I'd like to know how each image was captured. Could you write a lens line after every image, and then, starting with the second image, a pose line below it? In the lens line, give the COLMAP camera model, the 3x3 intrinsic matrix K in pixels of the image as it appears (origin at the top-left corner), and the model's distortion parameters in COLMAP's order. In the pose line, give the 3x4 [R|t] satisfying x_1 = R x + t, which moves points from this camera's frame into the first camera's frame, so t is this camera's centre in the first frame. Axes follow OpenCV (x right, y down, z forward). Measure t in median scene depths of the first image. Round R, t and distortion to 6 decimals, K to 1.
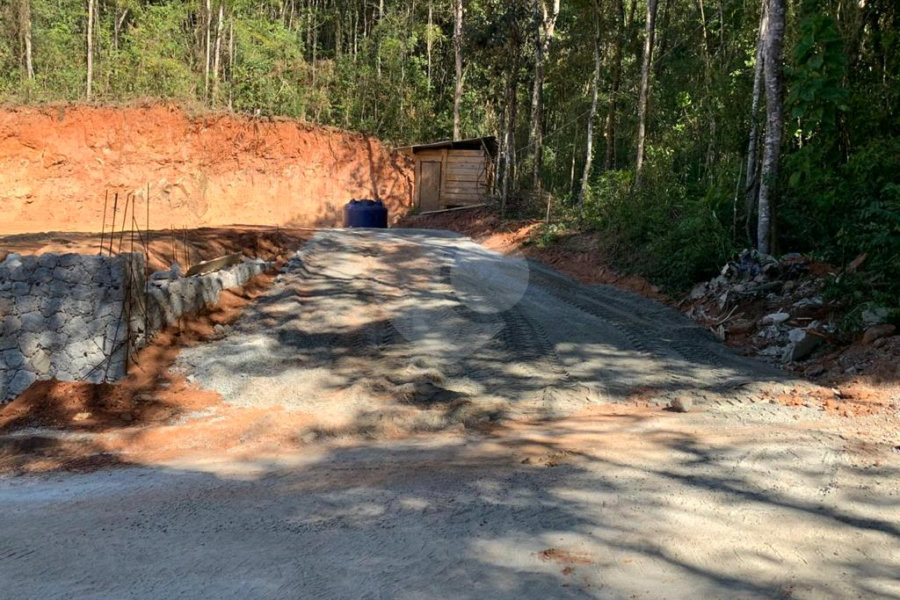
lens RADIAL K [[682.4, 0, 451.4], [0, 682.4, 295.8], [0, 0, 1]] dist [0.018695, -0.032488]
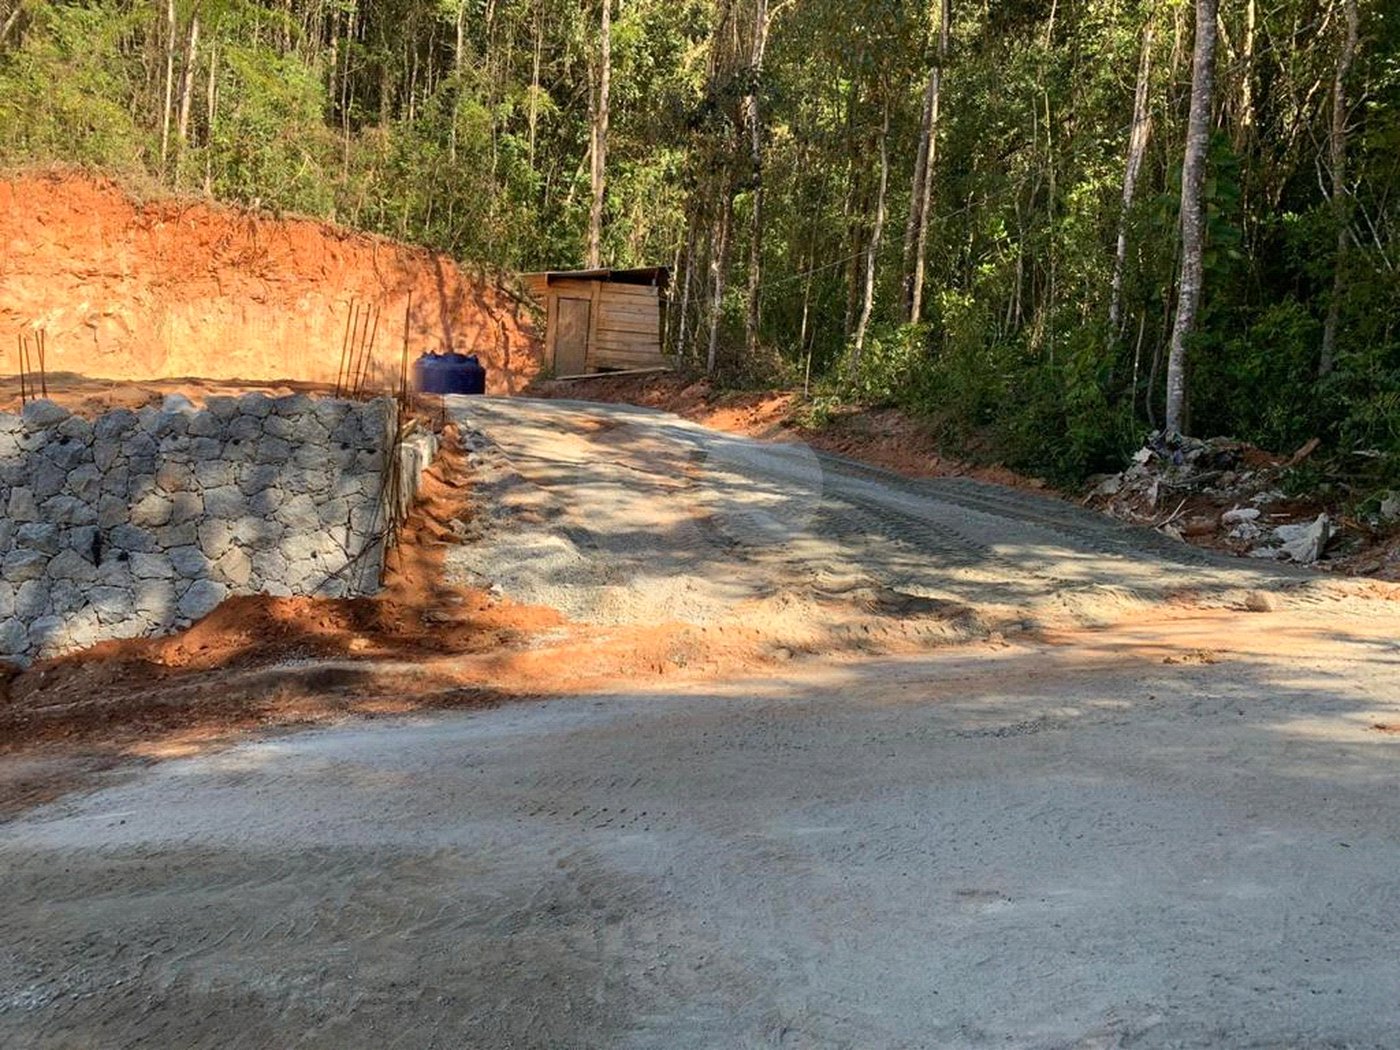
lens RADIAL K [[1068.1, 0, 715.5], [0, 1068.1, 508.2], [0, 0, 1]] dist [0.014301, -0.007491]
pose [[0.976684, 0.015446, 0.214124, -0.087332], [-0.012593, 0.999813, -0.014685, 0.011872], [-0.214311, 0.011646, 0.976696, -0.013066]]
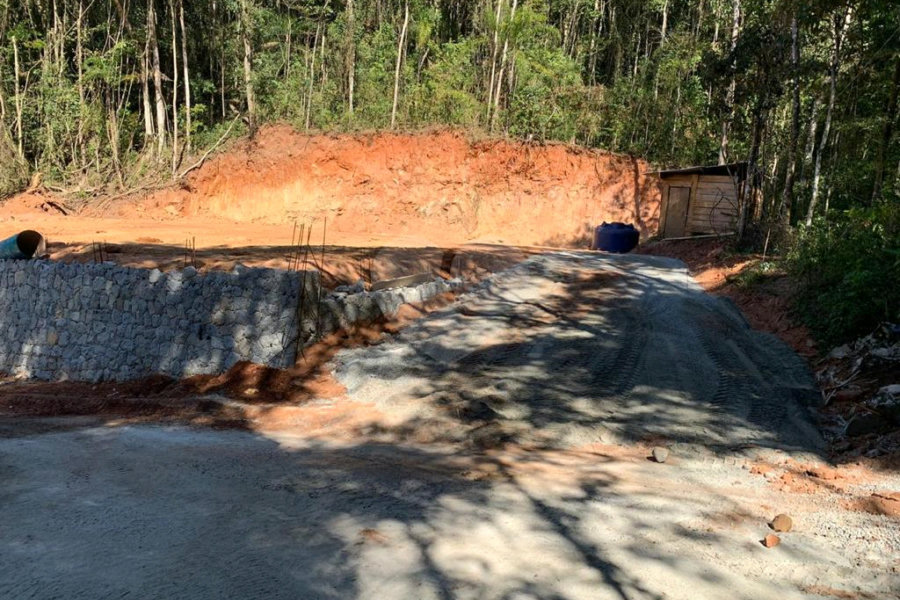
lens RADIAL K [[682.2, 0, 463.4], [0, 682.2, 297.8], [0, 0, 1]] dist [0.107799, -0.178589]
pose [[0.912638, 0.082104, -0.400439, 0.074600], [-0.089745, 0.995965, -0.000329, -0.008634], [0.398796, 0.036237, 0.916323, -0.015979]]
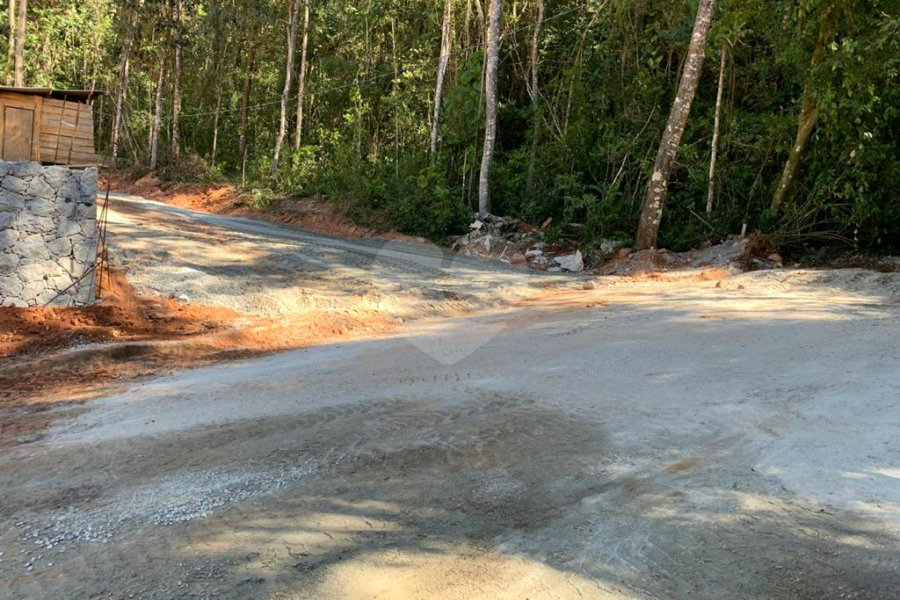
lens RADIAL K [[685.6, 0, 461.3], [0, 685.6, 296.9], [0, 0, 1]] dist [0.029903, -0.035717]
pose [[0.729787, -0.026431, 0.683164, -0.171979], [0.015646, 0.999636, 0.021962, 0.022714], [-0.683496, -0.005339, 0.729935, -0.007018]]
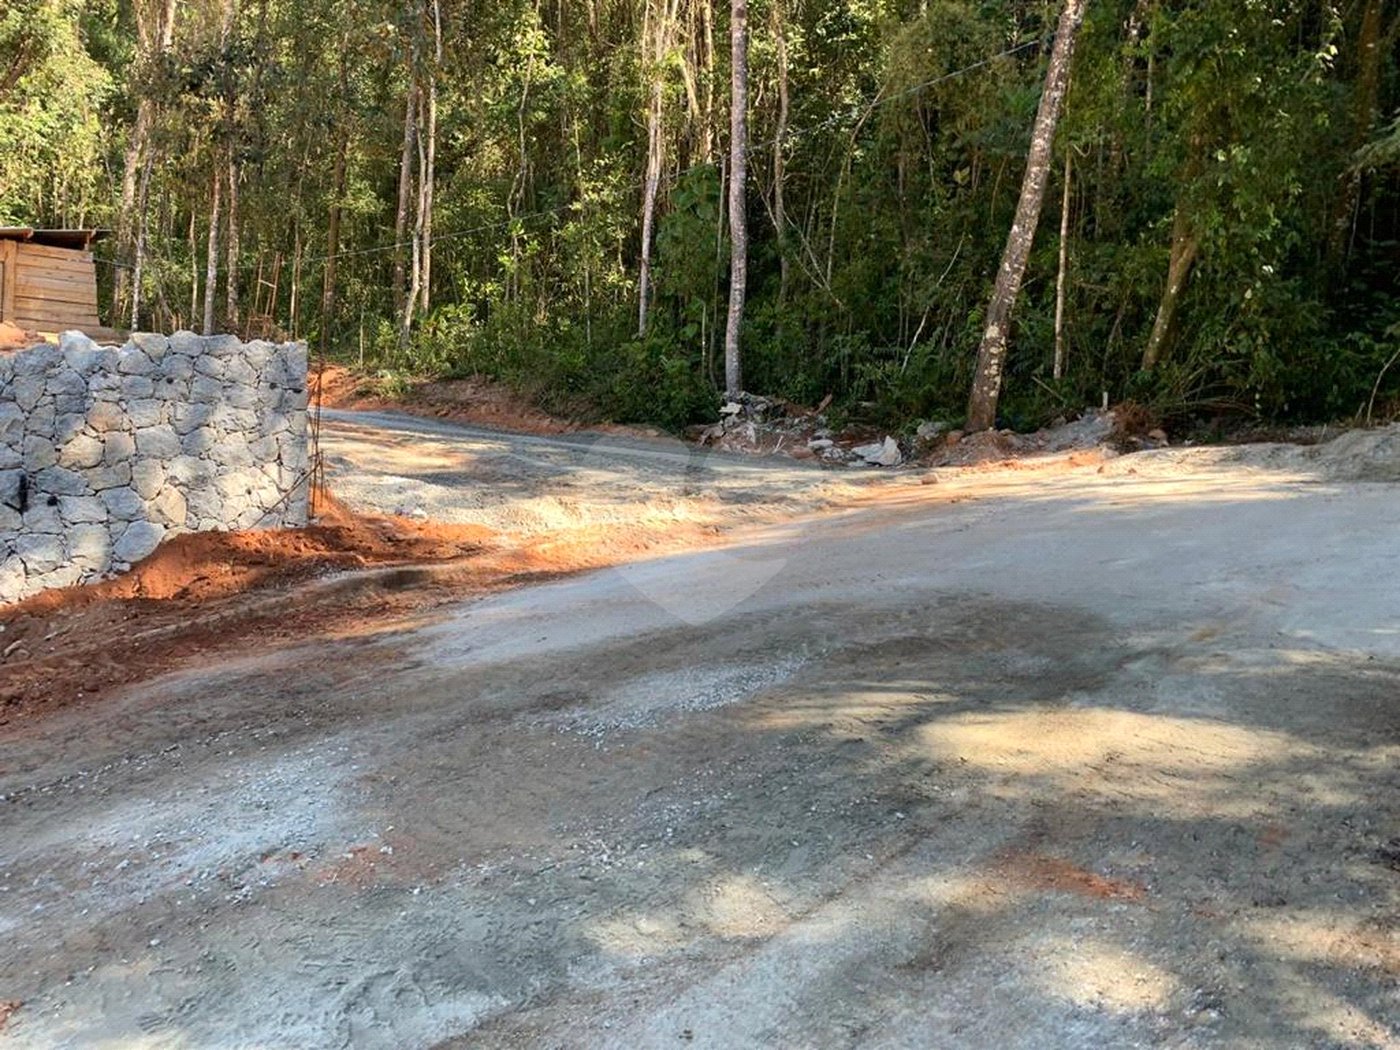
lens RADIAL K [[1069.0, 0, 690.4], [0, 1069.0, 502.5], [0, 0, 1]] dist [0.017765, -0.011406]
pose [[0.669624, -0.038590, 0.741697, -0.231841], [0.059672, 0.998216, -0.001937, 0.028282], [-0.740299, 0.045556, 0.670733, -0.002433]]
